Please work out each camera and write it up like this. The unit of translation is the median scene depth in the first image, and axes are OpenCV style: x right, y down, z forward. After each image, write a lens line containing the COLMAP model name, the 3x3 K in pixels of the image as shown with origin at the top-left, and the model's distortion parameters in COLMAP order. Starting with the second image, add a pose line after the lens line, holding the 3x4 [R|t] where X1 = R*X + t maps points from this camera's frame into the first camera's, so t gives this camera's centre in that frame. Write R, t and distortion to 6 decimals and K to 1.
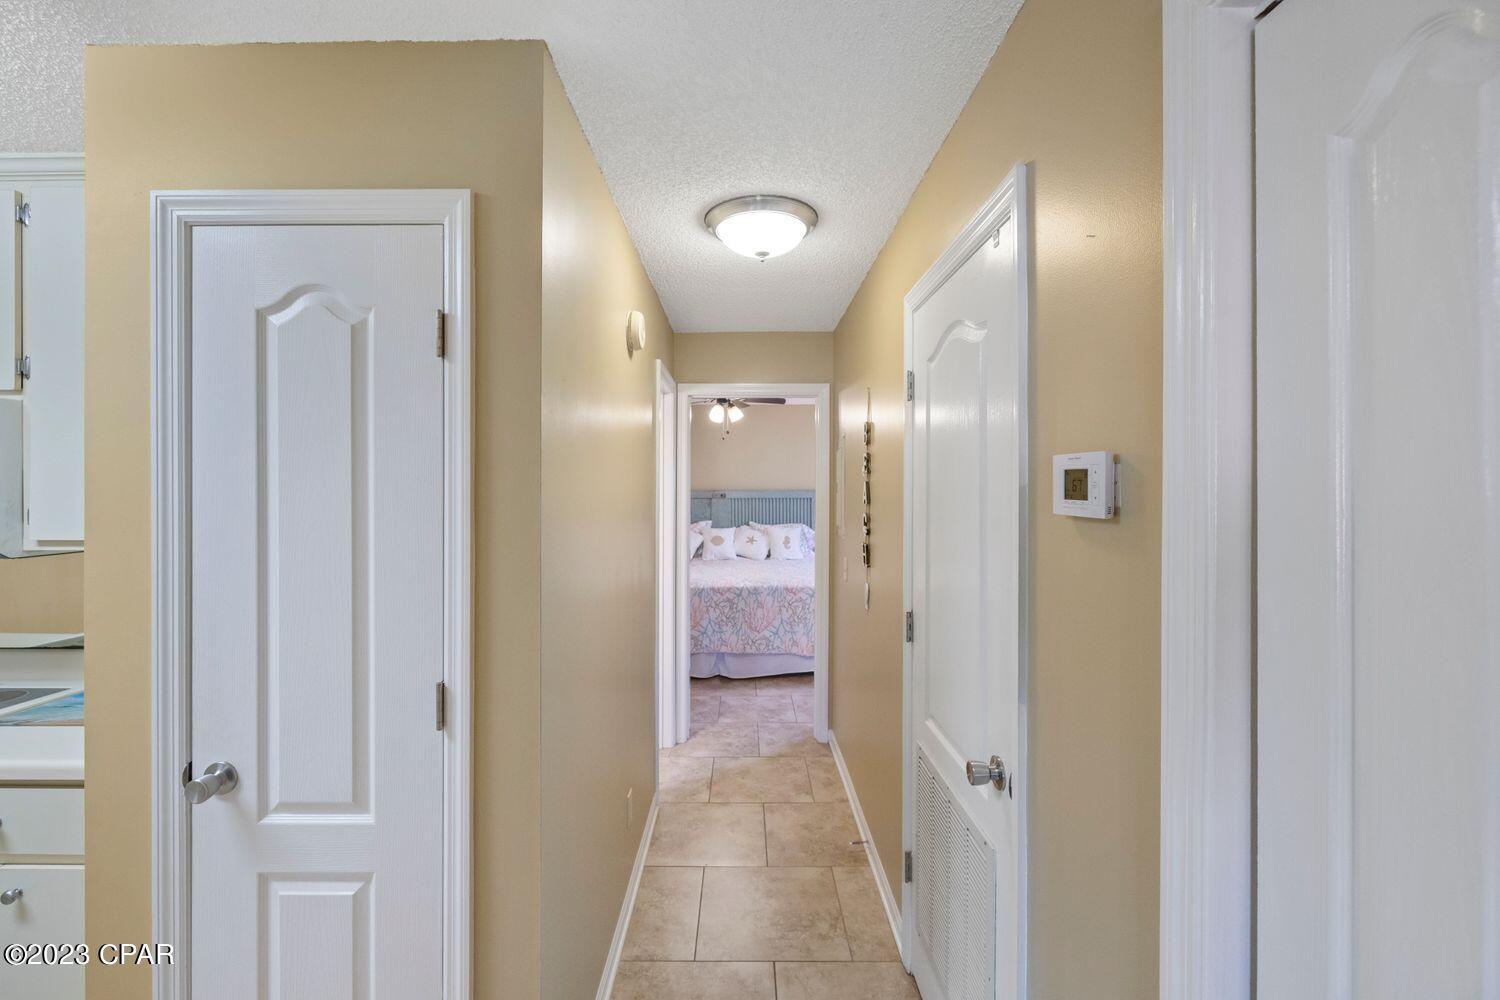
lens RADIAL K [[638.8, 0, 716.0], [0, 638.8, 494.9], [0, 0, 1]] dist [0.000546, 0.000039]
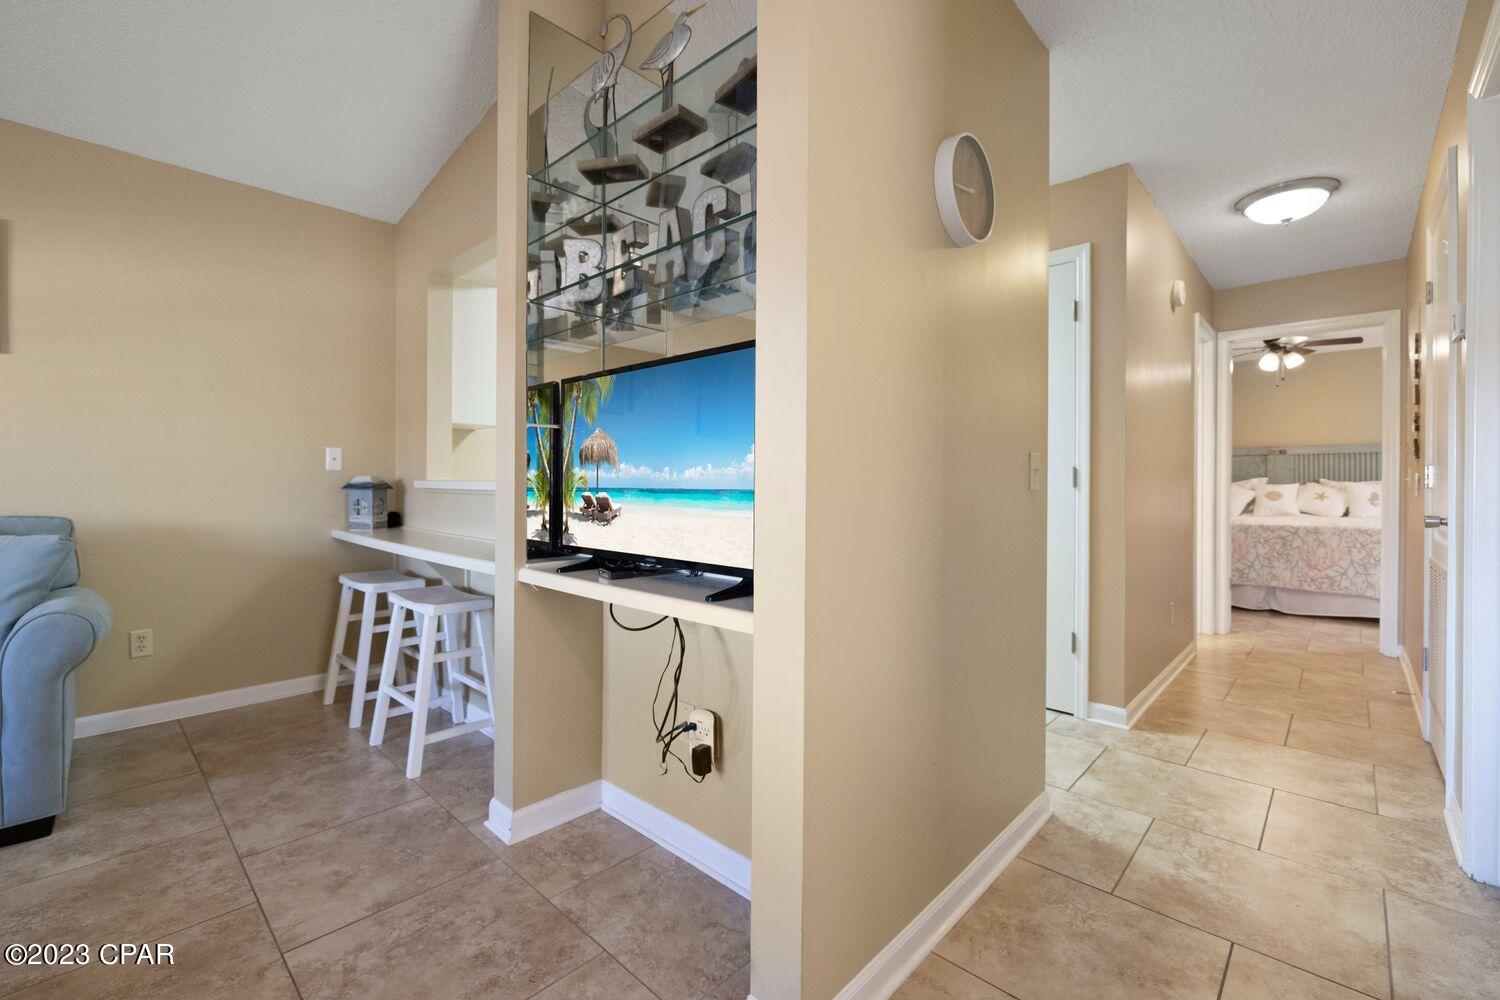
lens RADIAL K [[635.3, 0, 753.2], [0, 635.3, 489.7], [0, 0, 1]] dist [0.001874, 0.000083]
pose [[0.760924, 0.000724, -0.648841, 0.037801], [-0.003780, 0.999987, -0.003317, 0.094002], [0.648830, 0.004977, 0.760917, -0.345445]]
